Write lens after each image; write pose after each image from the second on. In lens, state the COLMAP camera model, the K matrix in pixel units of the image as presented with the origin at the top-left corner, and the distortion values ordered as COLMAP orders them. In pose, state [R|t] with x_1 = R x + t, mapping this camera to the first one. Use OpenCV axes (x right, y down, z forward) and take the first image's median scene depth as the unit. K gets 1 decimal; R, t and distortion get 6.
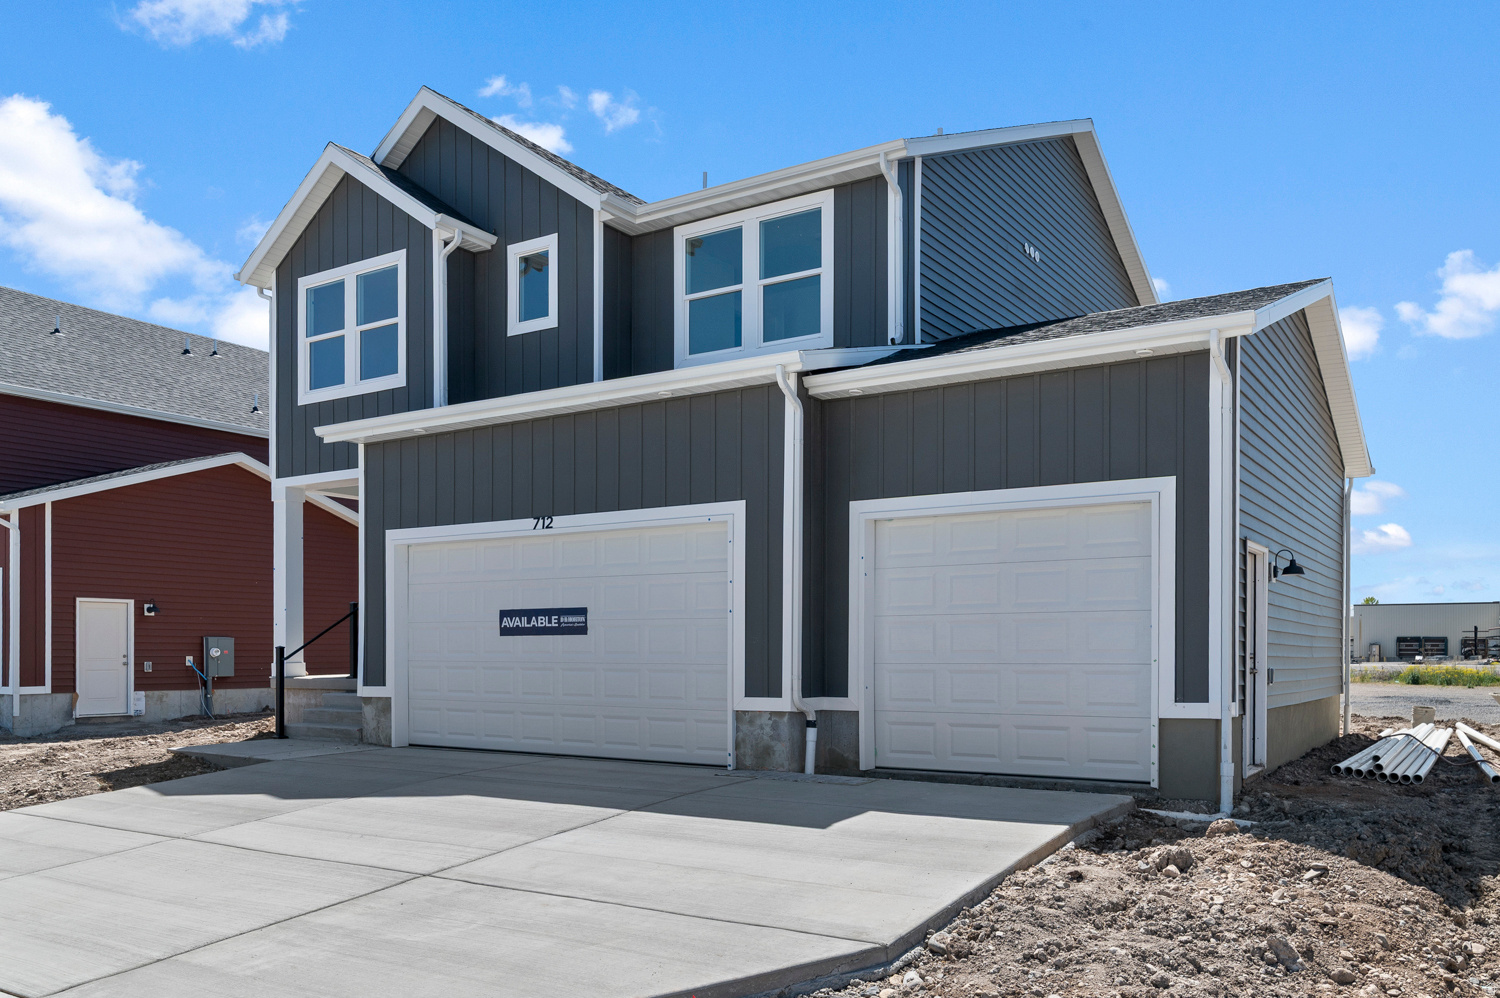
lens RADIAL K [[1170.6, 0, 756.5], [0, 1170.6, 510.8], [0, 0, 1]] dist [0.005866, 0.003005]
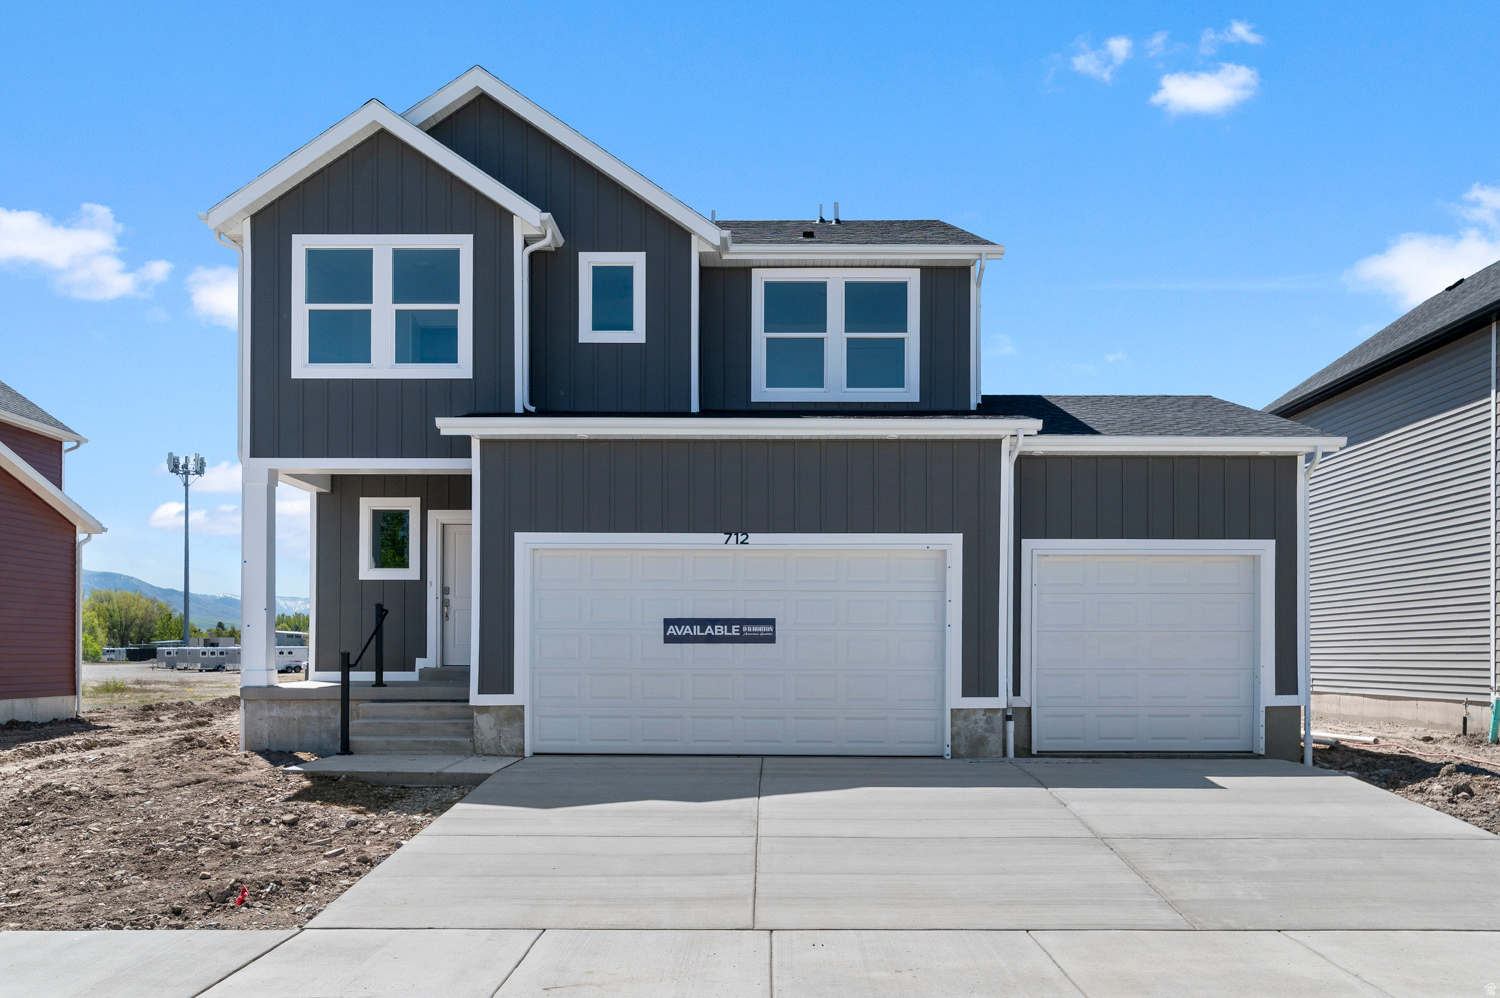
lens RADIAL K [[1196.9, 0, 750.0], [0, 1196.9, 499.0], [0, 0, 1]] dist [-0.005502, -0.006433]
pose [[0.842756, 0.072774, 0.533354, -0.737015], [-0.066674, 0.997302, -0.030727, 0.006996], [-0.534151, -0.009666, 0.845334, 0.067082]]
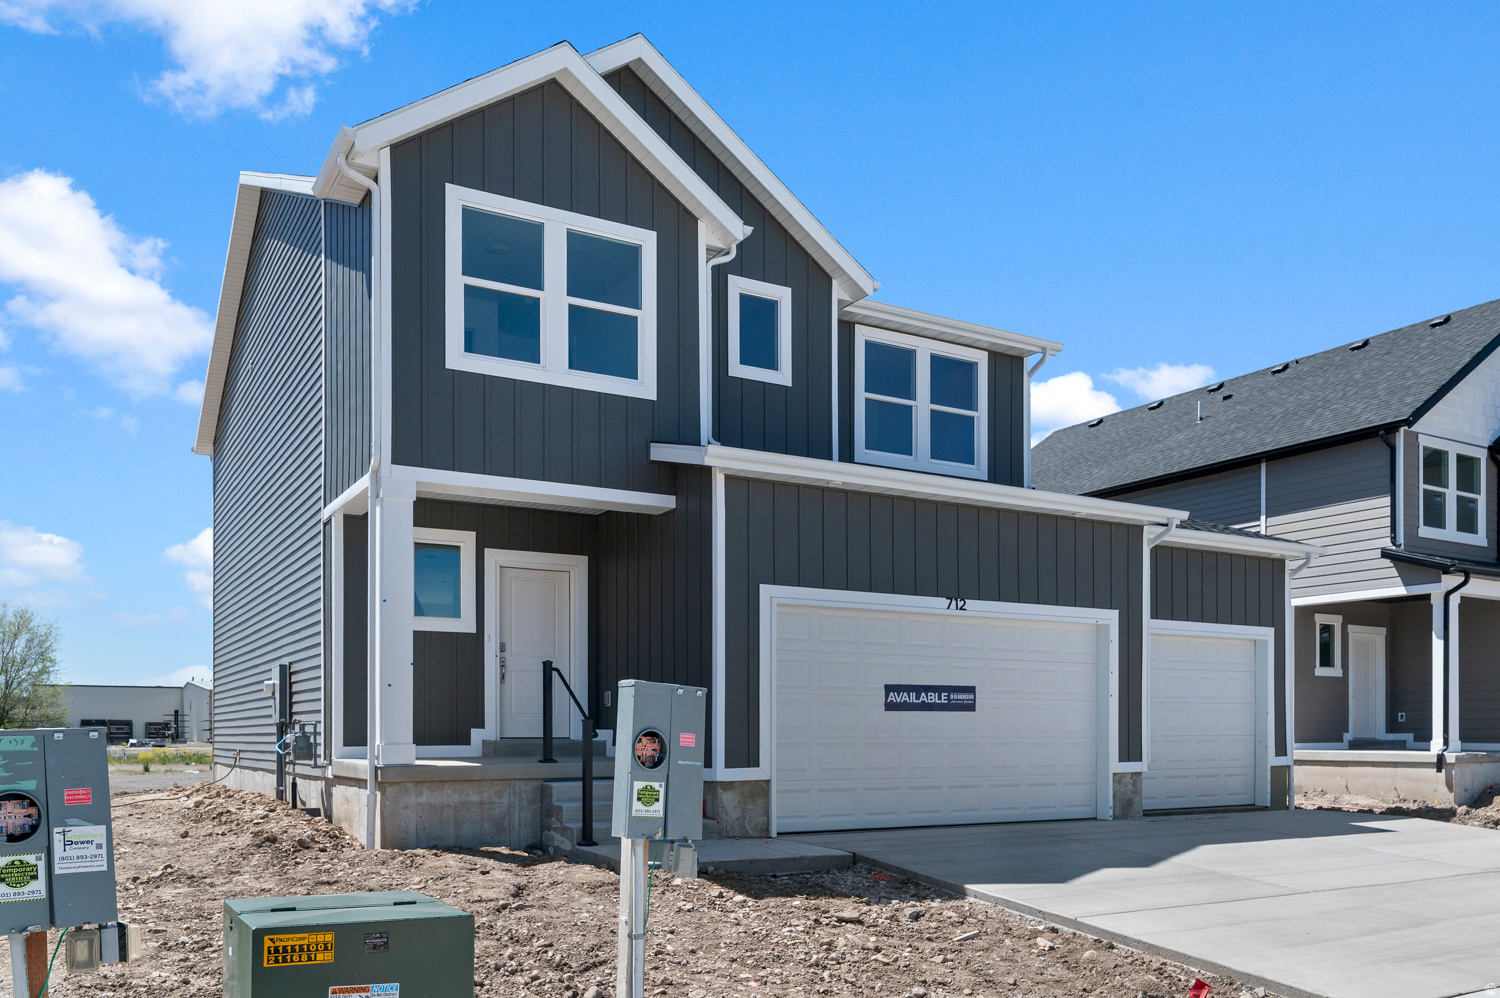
lens RADIAL K [[1212.0, 0, 754.2], [0, 1212.0, 584.4], [0, 0, 1]] dist [-0.005407, -0.005114]
pose [[0.439083, 0.109559, 0.891742, -1.194417], [-0.104865, 0.992003, -0.070242, 0.085568], [-0.892306, -0.062670, 0.447060, 0.659407]]
